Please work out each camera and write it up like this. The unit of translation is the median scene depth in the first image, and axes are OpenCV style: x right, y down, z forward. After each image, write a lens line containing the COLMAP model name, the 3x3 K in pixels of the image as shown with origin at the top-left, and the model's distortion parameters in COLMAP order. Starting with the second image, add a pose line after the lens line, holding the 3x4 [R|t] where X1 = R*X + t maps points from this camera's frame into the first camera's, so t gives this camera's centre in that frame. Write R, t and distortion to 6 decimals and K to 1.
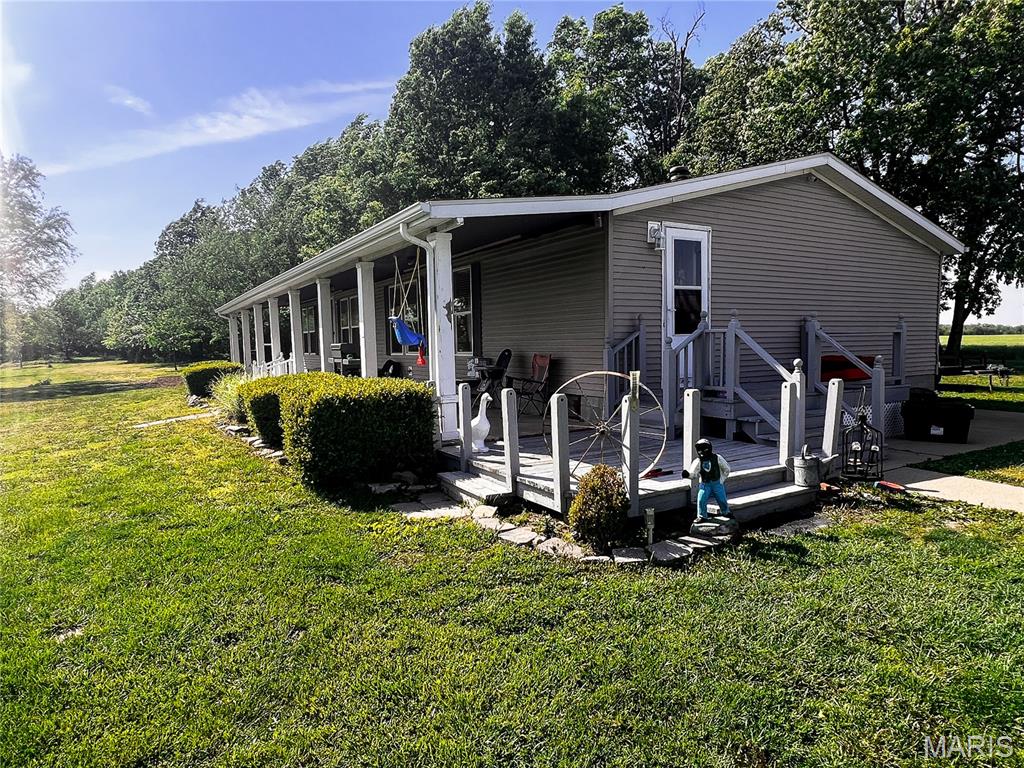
lens RADIAL K [[625.5, 0, 512.0], [0, 625.5, 384.0], [0, 0, 1]] dist [0.000234, 0.000020]
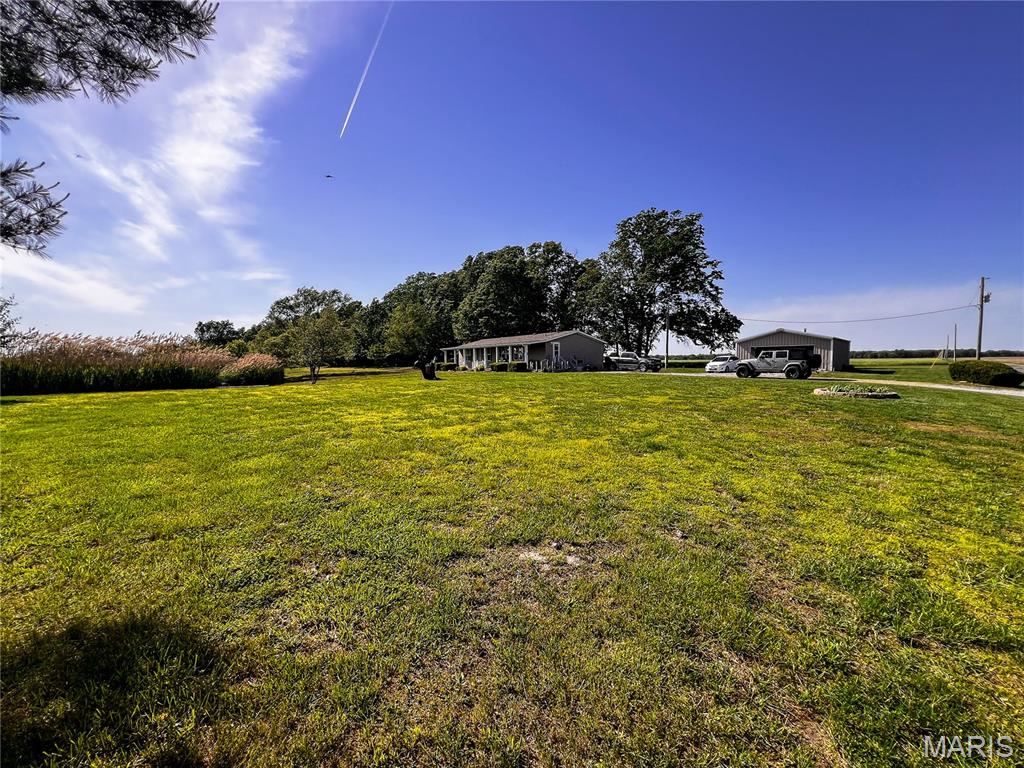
lens RADIAL K [[408.9, 0, 512.0], [0, 408.9, 384.0], [0, 0, 1]] dist [-0.000904, -0.000089]
pose [[0.998043, 0.006395, 0.062208, -0.385218], [-0.005648, 0.999910, -0.012178, 0.214517], [-0.062280, 0.011803, 0.997989, -2.698825]]
